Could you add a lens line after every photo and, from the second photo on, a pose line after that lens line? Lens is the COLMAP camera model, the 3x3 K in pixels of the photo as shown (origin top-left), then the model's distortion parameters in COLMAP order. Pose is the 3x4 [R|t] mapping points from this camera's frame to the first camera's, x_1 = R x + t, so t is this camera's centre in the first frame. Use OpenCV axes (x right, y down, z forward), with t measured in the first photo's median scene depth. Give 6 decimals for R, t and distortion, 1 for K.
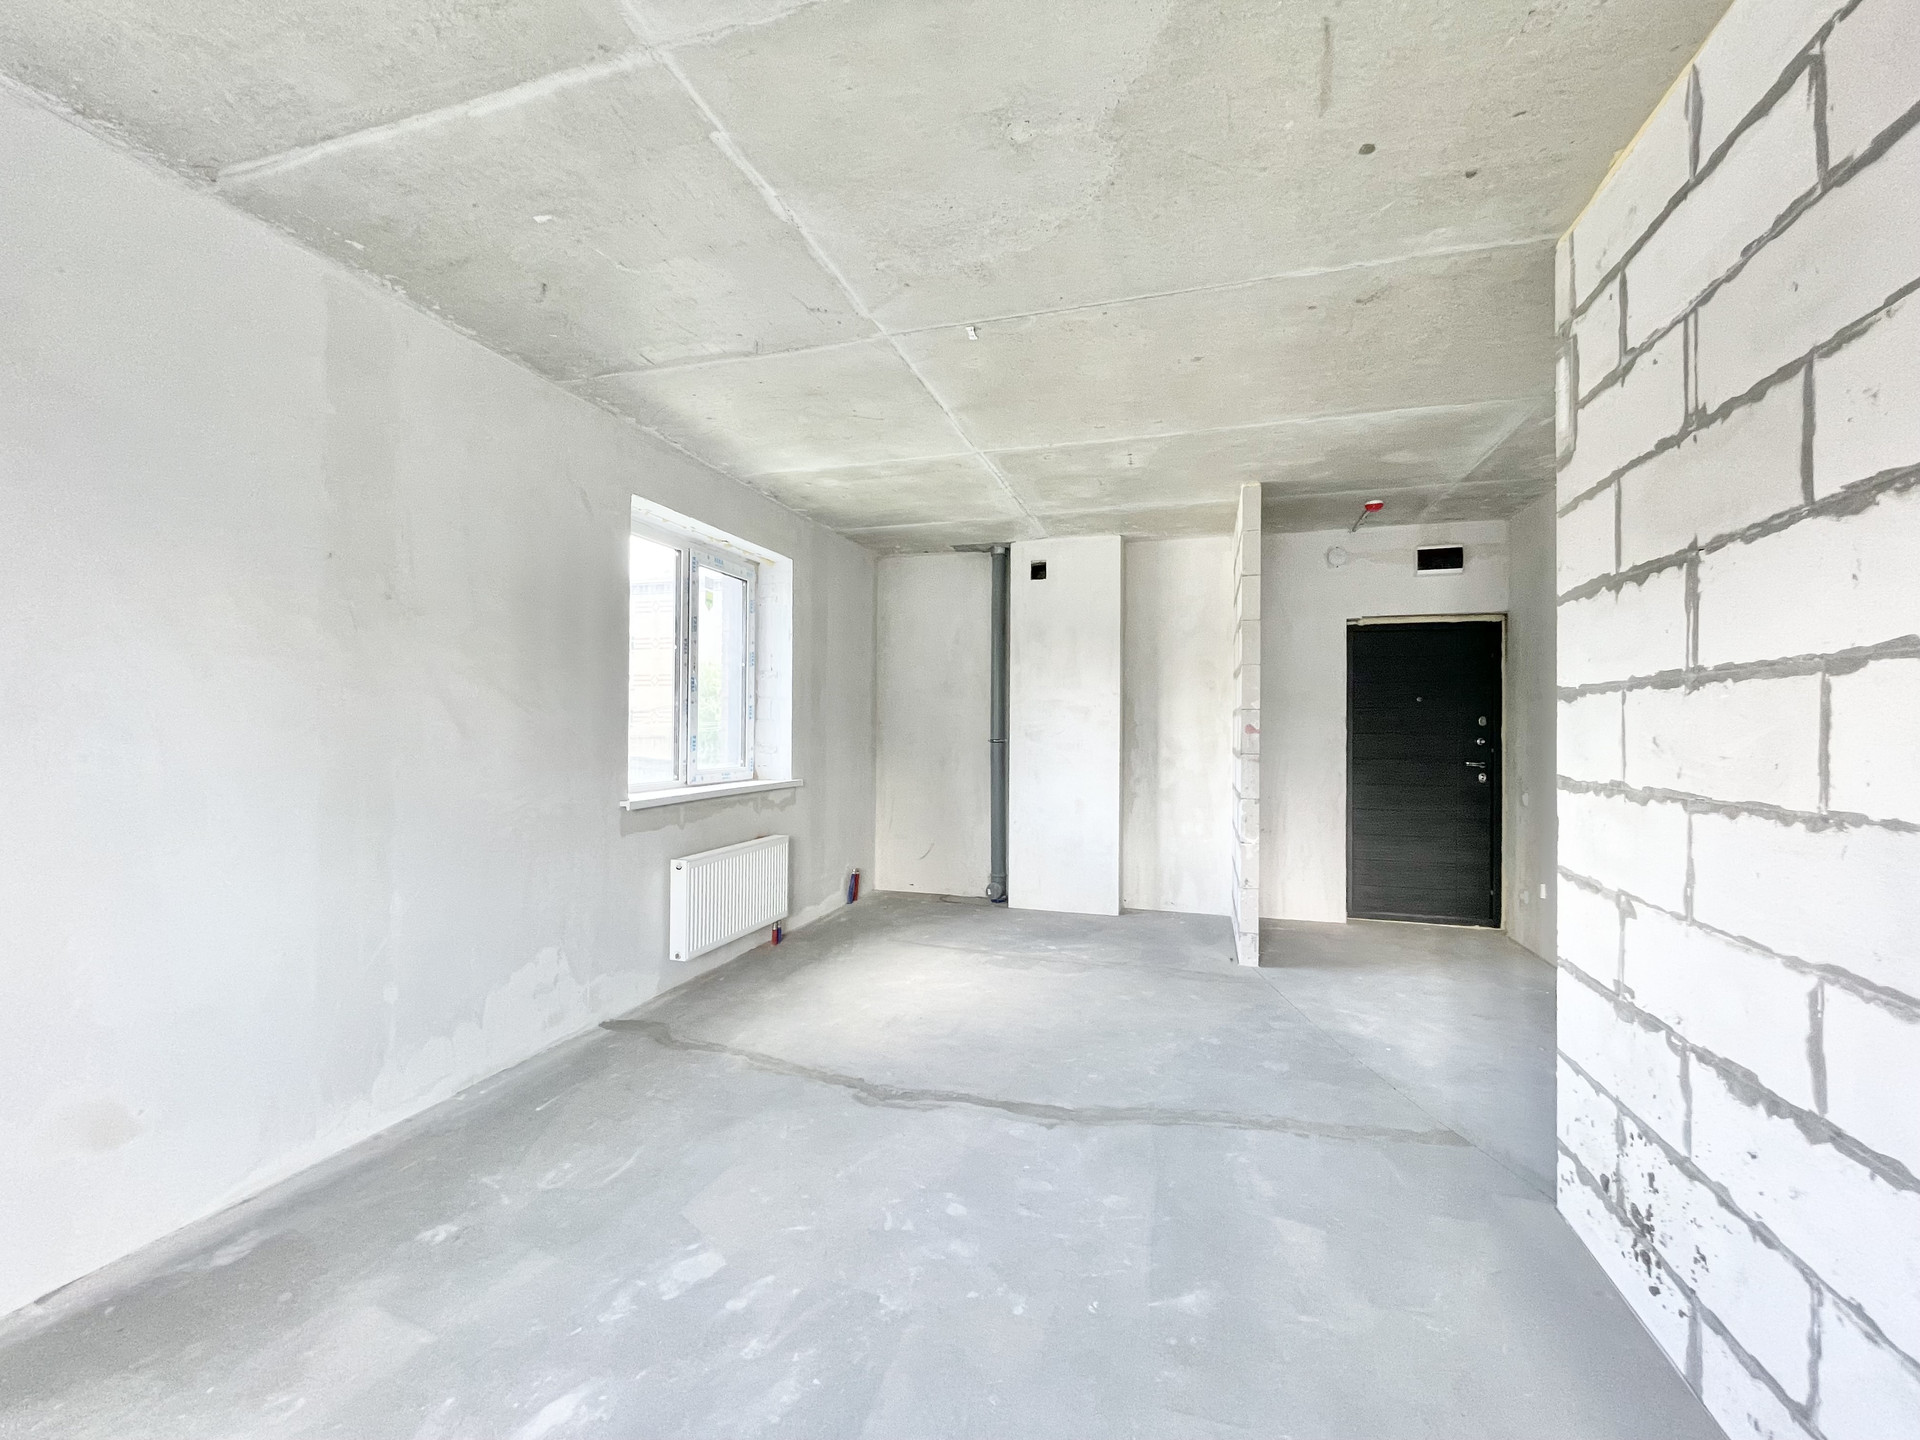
lens RADIAL K [[781.4, 0, 962.0], [0, 781.4, 723.5], [0, 0, 1]] dist [-0.001384, 0.000529]
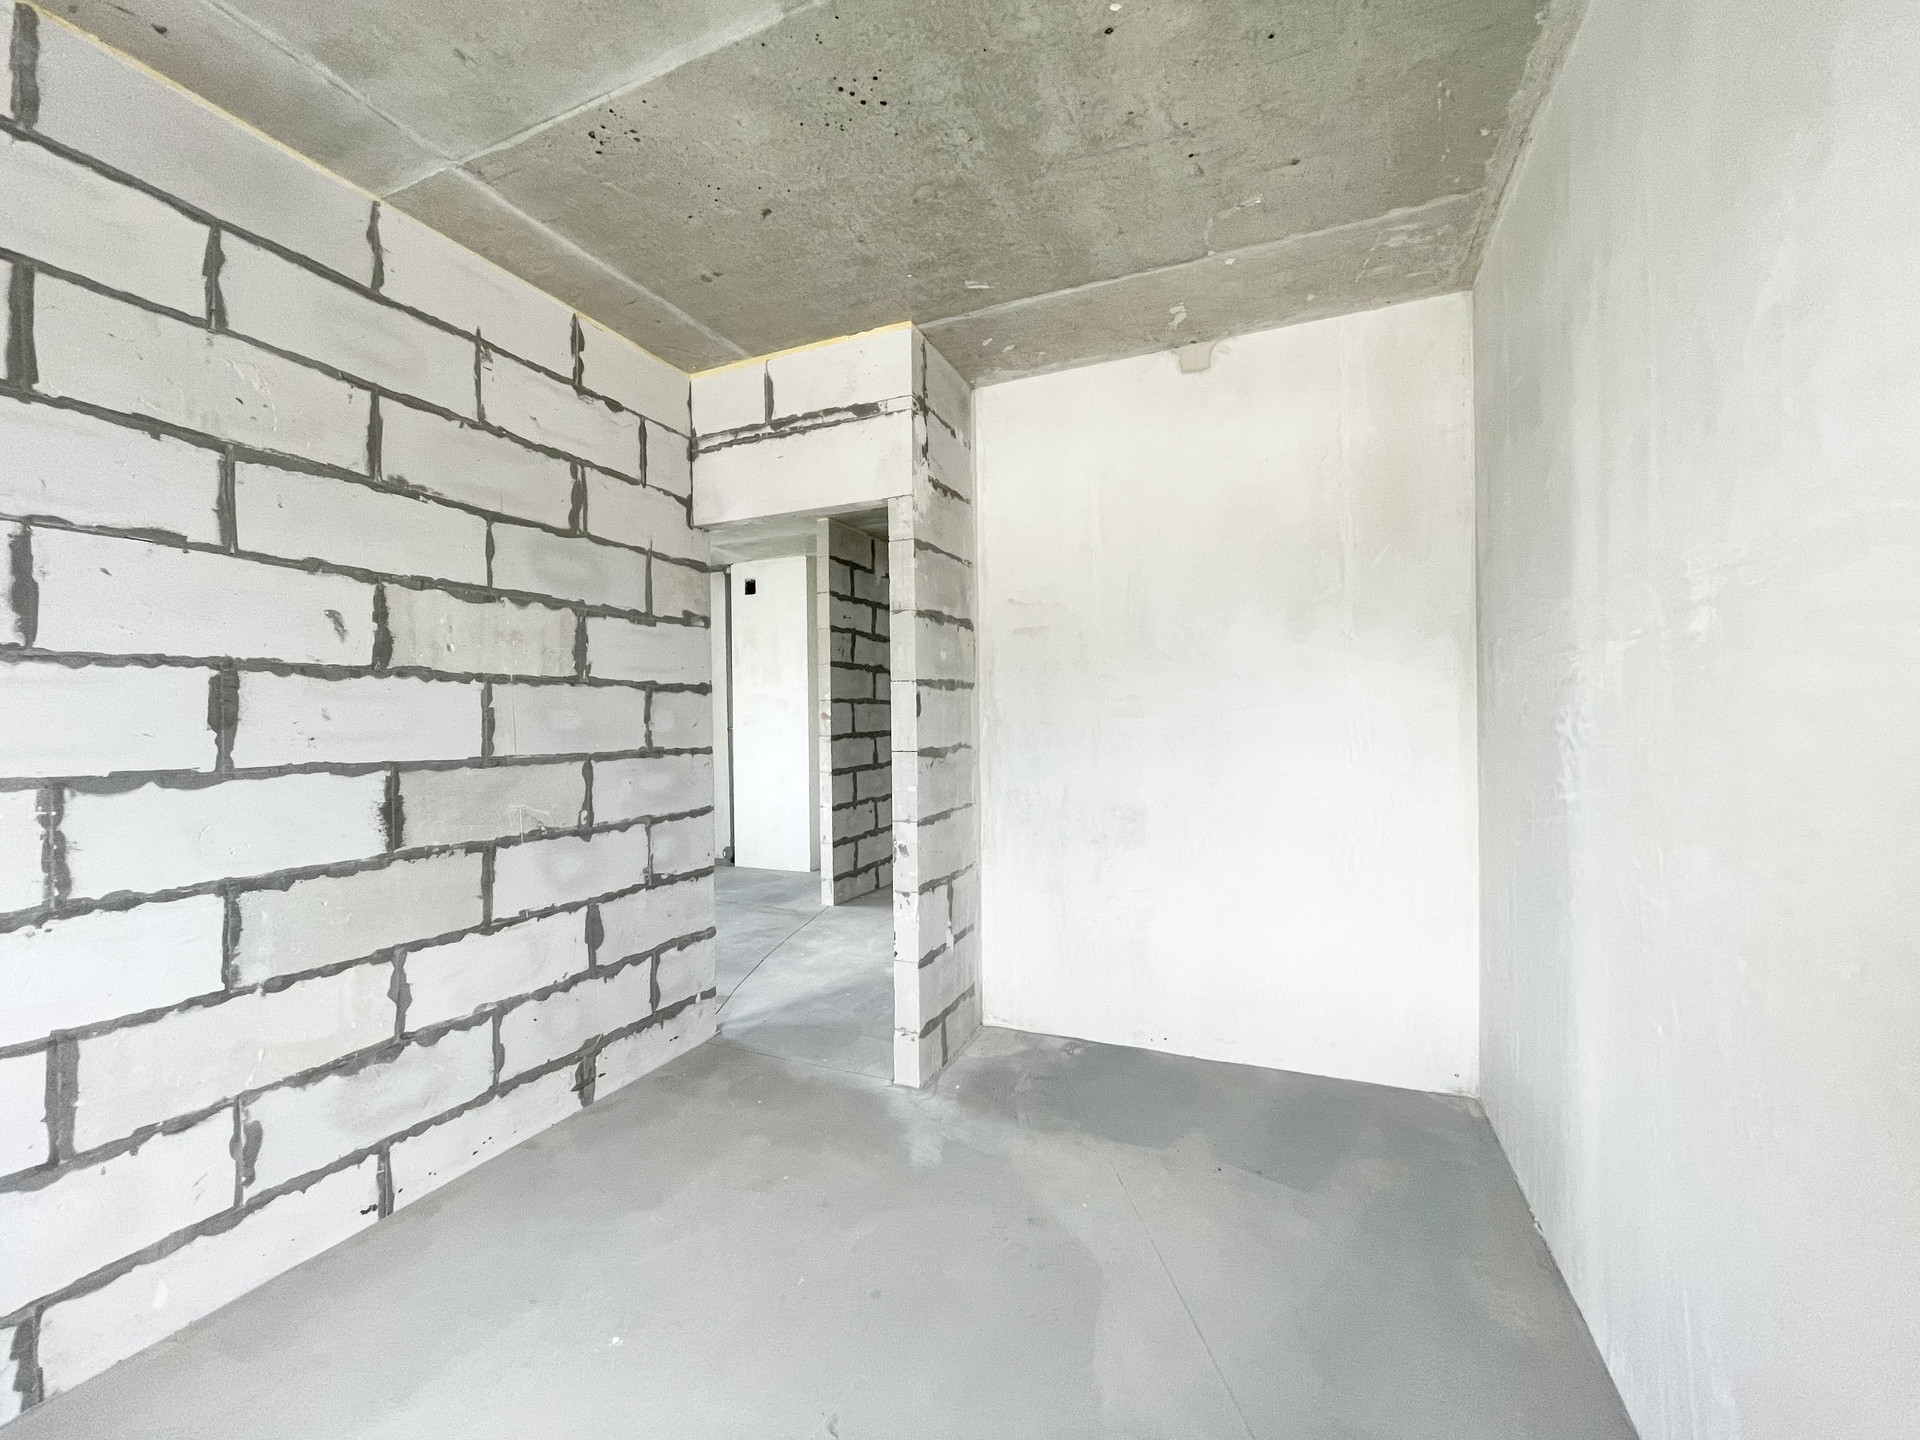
lens RADIAL K [[781.4, 0, 960.1], [0, 781.4, 716.2], [0, 0, 1]] dist [-0.001384, 0.000529]
pose [[0.994402, -0.018804, -0.103972, 1.116114], [0.018862, 0.999822, -0.000424, 0.020445], [0.103961, -0.001539, 0.994580, -0.340964]]
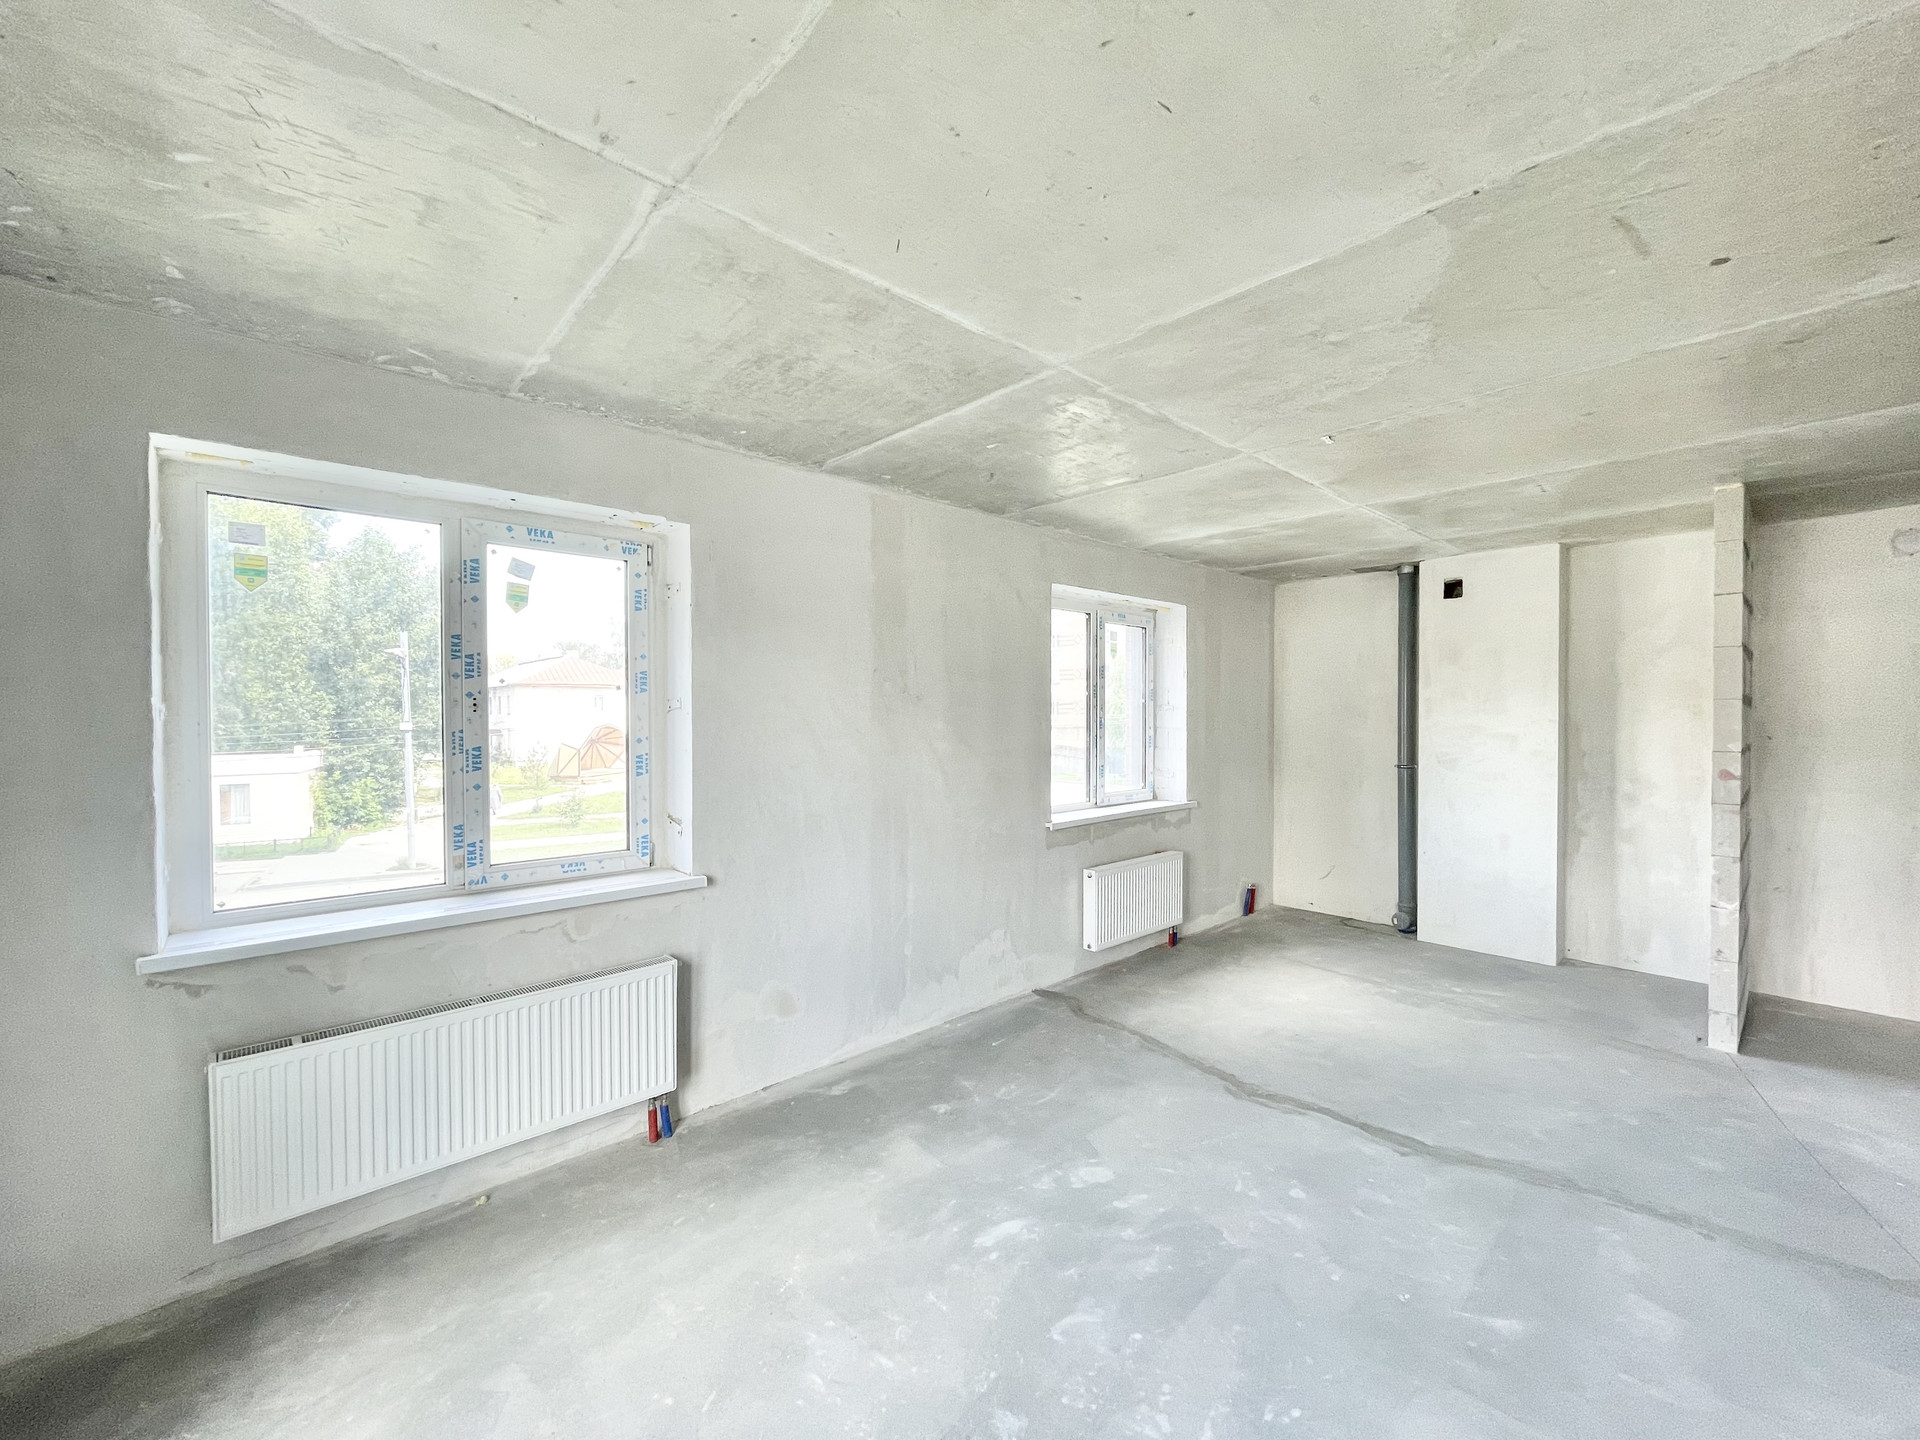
lens RADIAL K [[781.4, 0, 957.0], [0, 781.4, 724.3], [0, 0, 1]] dist [-0.001384, 0.000529]
pose [[0.863505, -0.001408, -0.504339, 0.115789], [0.010622, 0.999825, 0.015396, -0.109328], [0.504229, -0.018651, 0.863368, -0.245816]]
